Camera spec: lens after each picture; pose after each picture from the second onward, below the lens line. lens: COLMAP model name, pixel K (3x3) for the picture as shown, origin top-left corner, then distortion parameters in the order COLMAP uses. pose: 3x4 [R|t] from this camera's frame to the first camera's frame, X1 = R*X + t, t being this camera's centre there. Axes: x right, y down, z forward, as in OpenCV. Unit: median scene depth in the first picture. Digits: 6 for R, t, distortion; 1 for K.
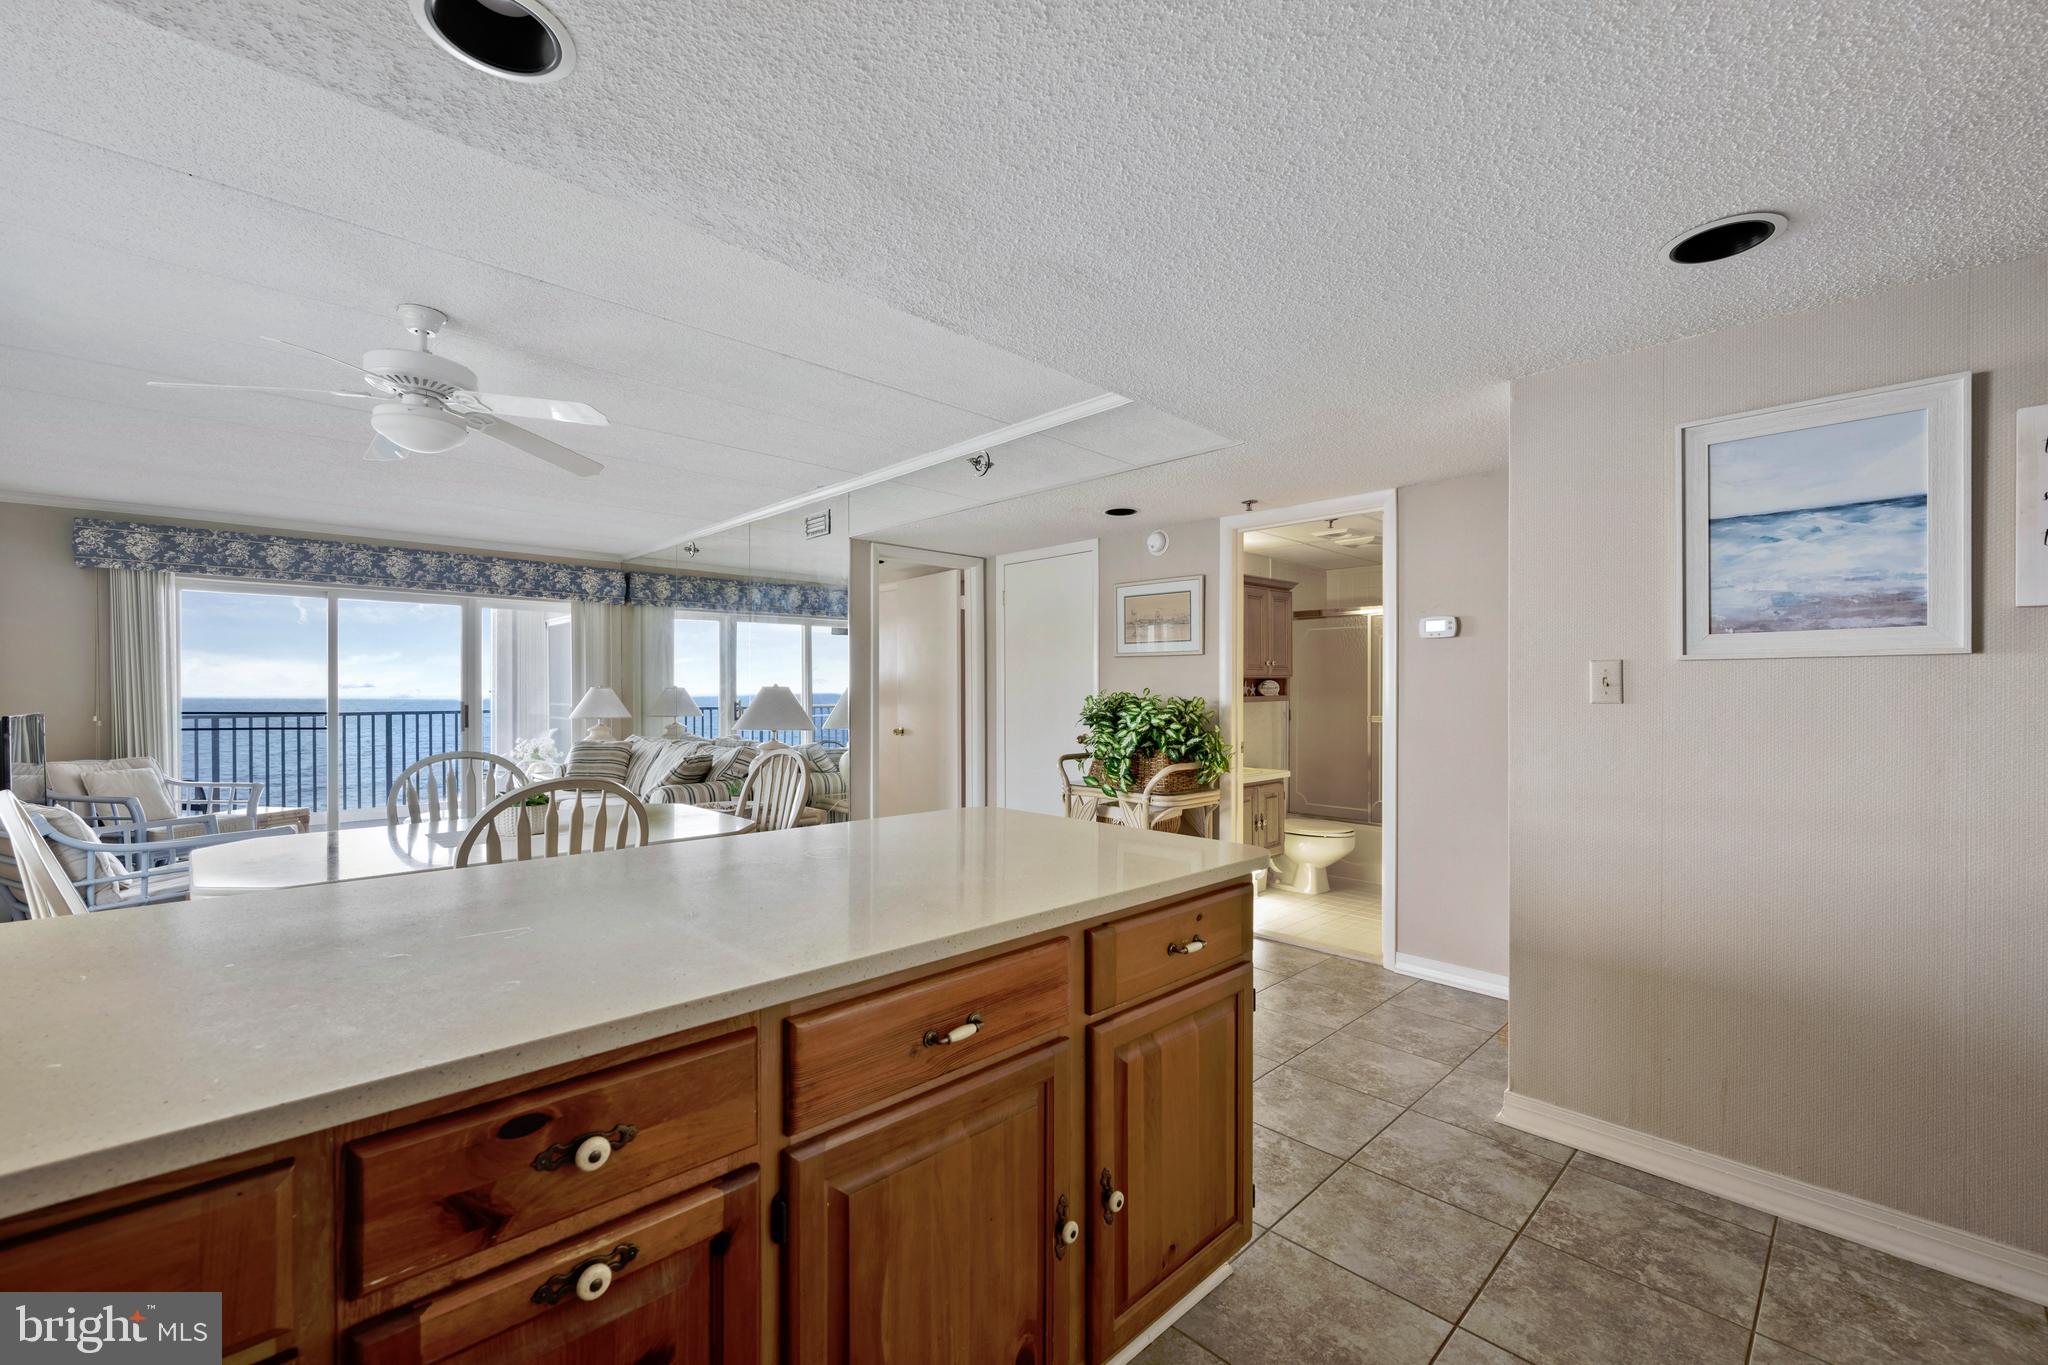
lens RADIAL K [[848.7, 0, 989.8], [0, 848.7, 698.7], [0, 0, 1]] dist [-0.003427, 0.000152]
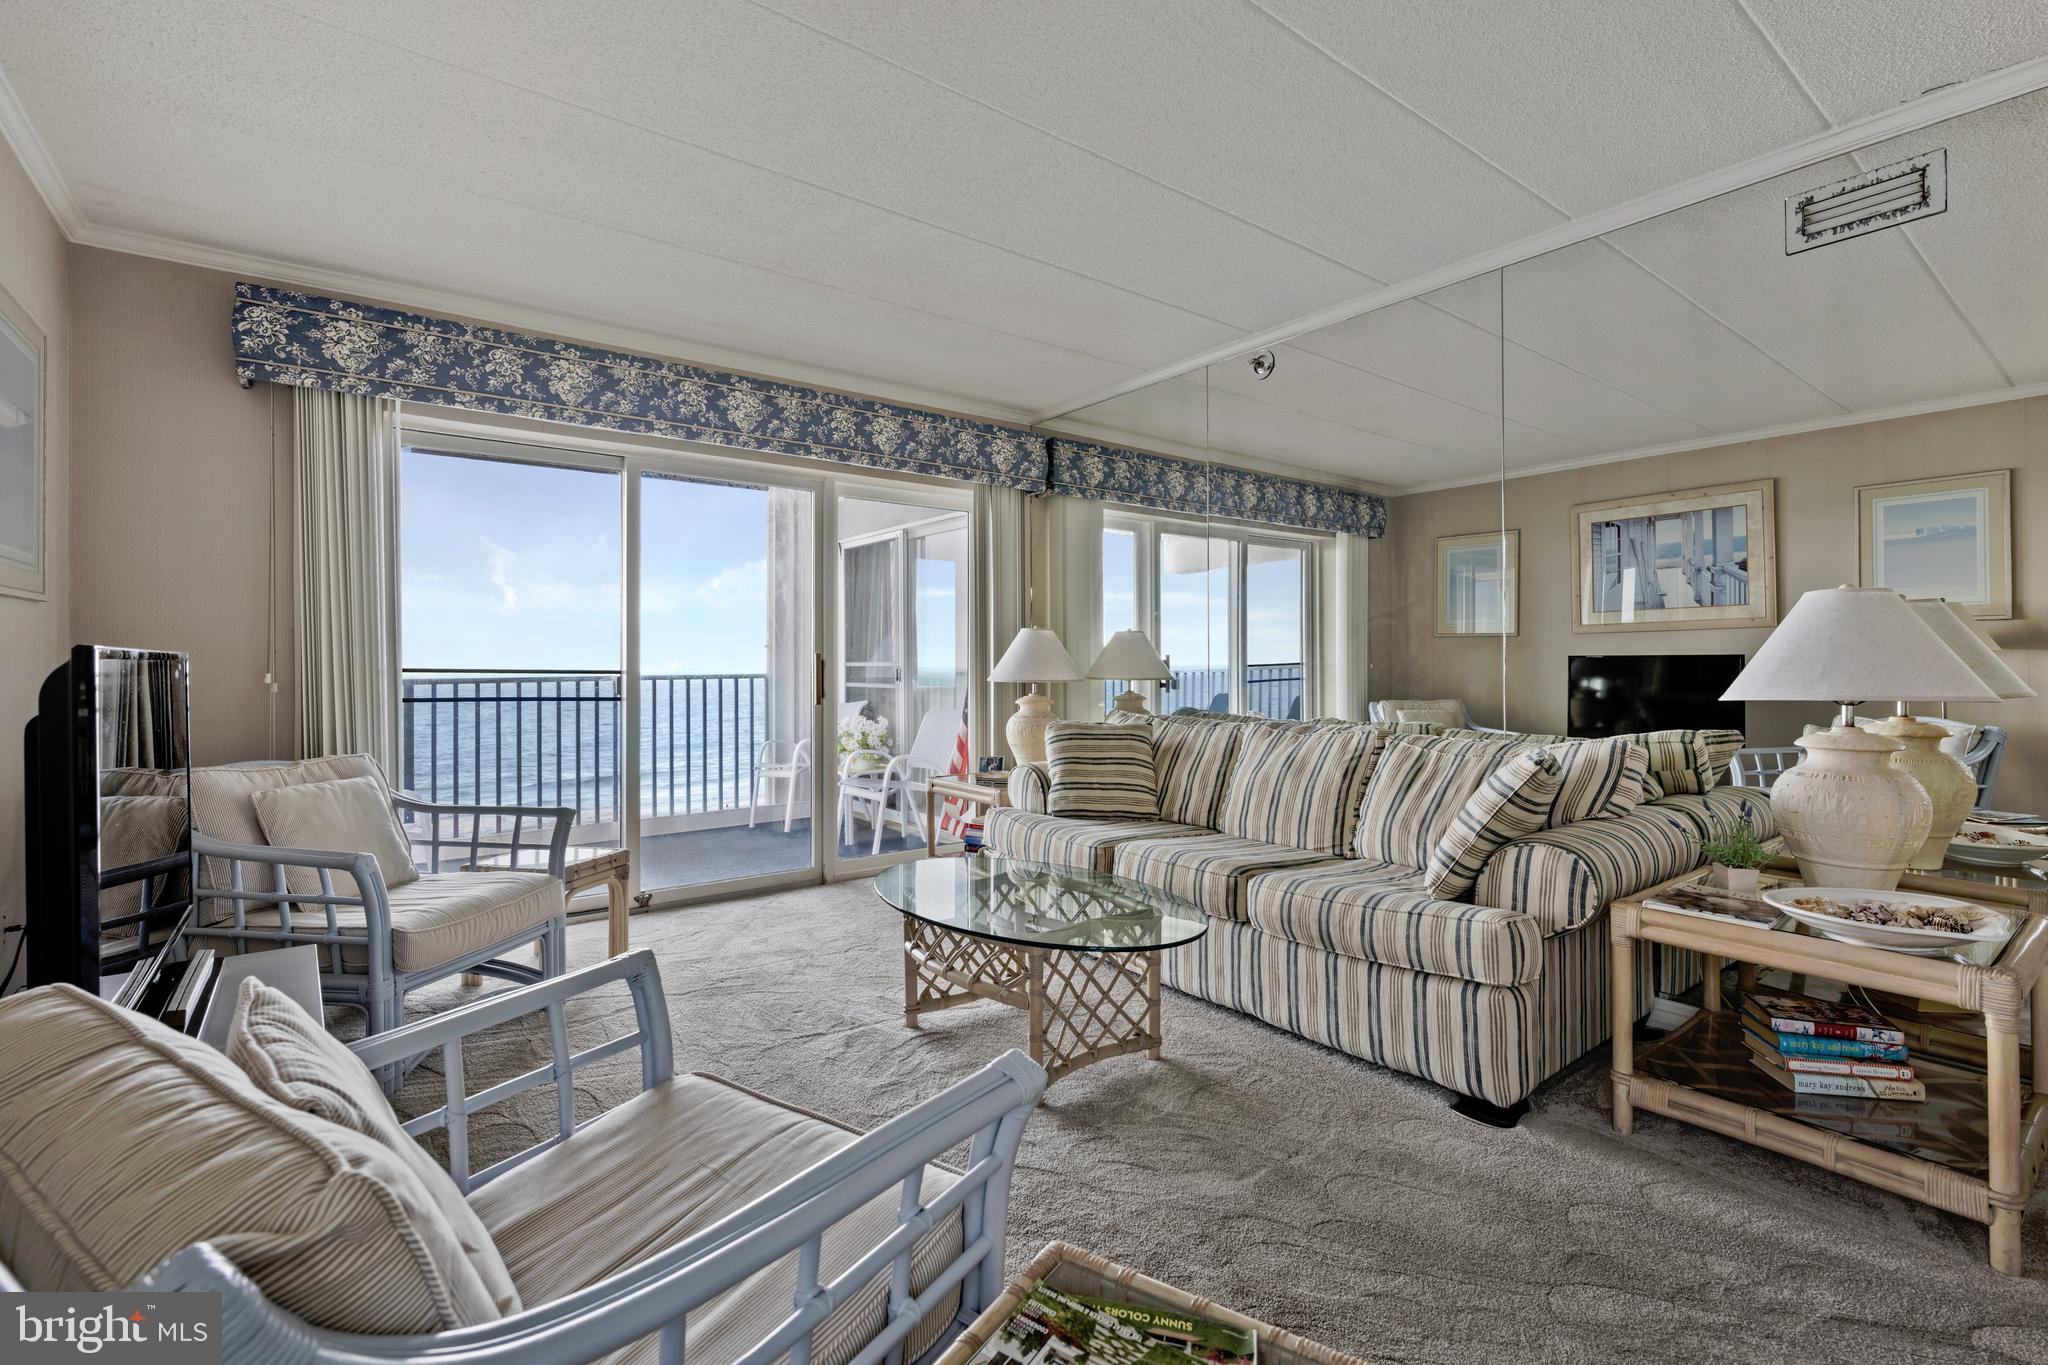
lens RADIAL K [[896.2, 0, 974.9], [0, 896.2, 657.9], [0, 0, 1]] dist [-0.004023, -0.000163]
pose [[0.994352, -0.002264, -0.106107, -0.483247], [0.001029, 0.999931, -0.011698, 0.016044], [0.106126, 0.011523, 0.994286, 0.426152]]
